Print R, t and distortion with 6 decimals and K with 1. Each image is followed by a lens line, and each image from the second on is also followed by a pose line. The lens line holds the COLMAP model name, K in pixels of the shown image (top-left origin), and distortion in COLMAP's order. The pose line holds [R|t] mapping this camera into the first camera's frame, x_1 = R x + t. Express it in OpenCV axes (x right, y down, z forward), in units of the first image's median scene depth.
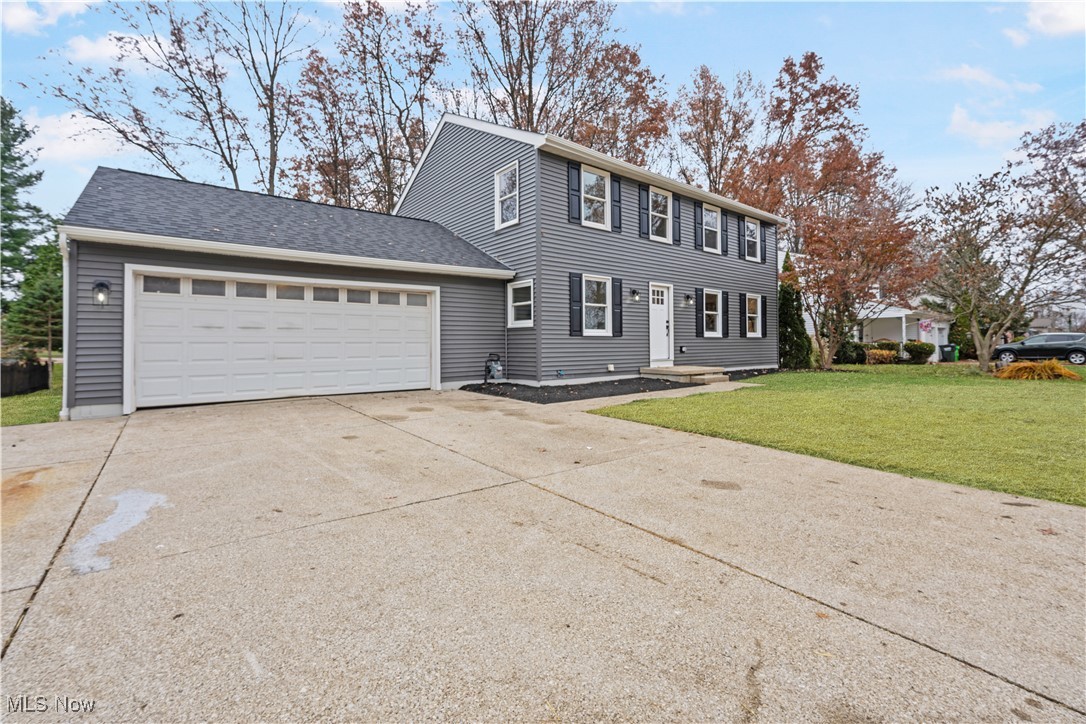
lens RADIAL K [[466.7, 0, 547.8], [0, 466.7, 334.8], [0, 0, 1]] dist [0.000998, 0.000171]
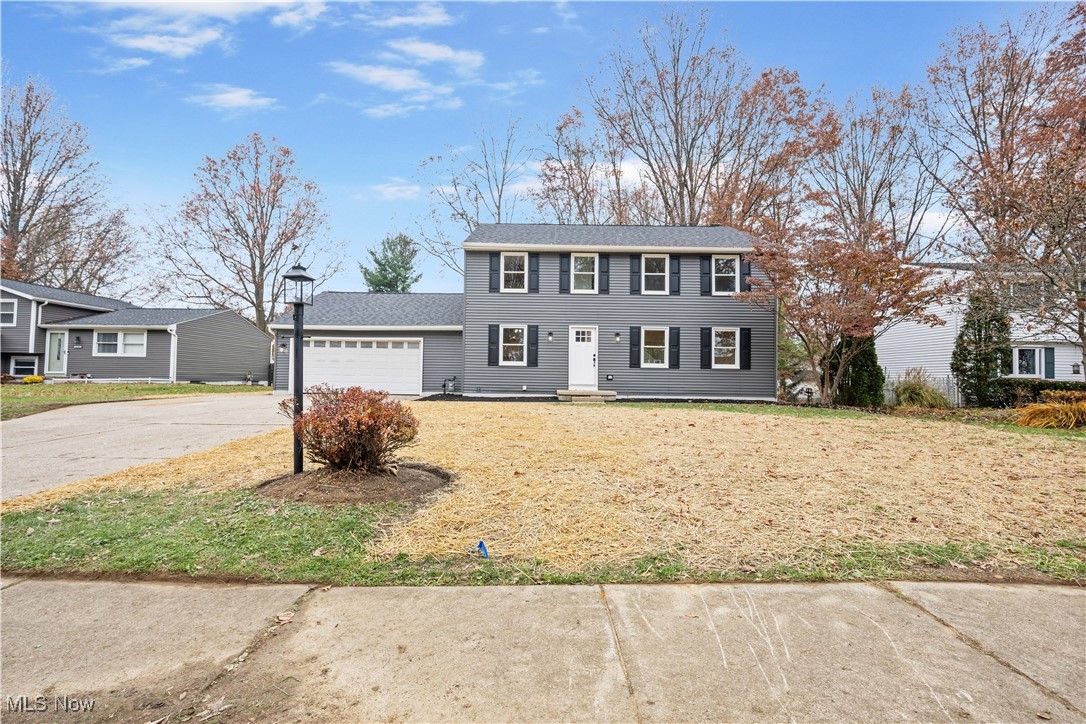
lens RADIAL K [[390.8, 0, 543.0], [0, 390.8, 362.0], [0, 0, 1]] dist [0.016575, 0.000002]
pose [[0.787933, -0.005436, -0.615737, 0.898111], [-0.006639, 0.999828, -0.017321, 0.011029], [0.615725, 0.017736, 0.787761, 0.084078]]
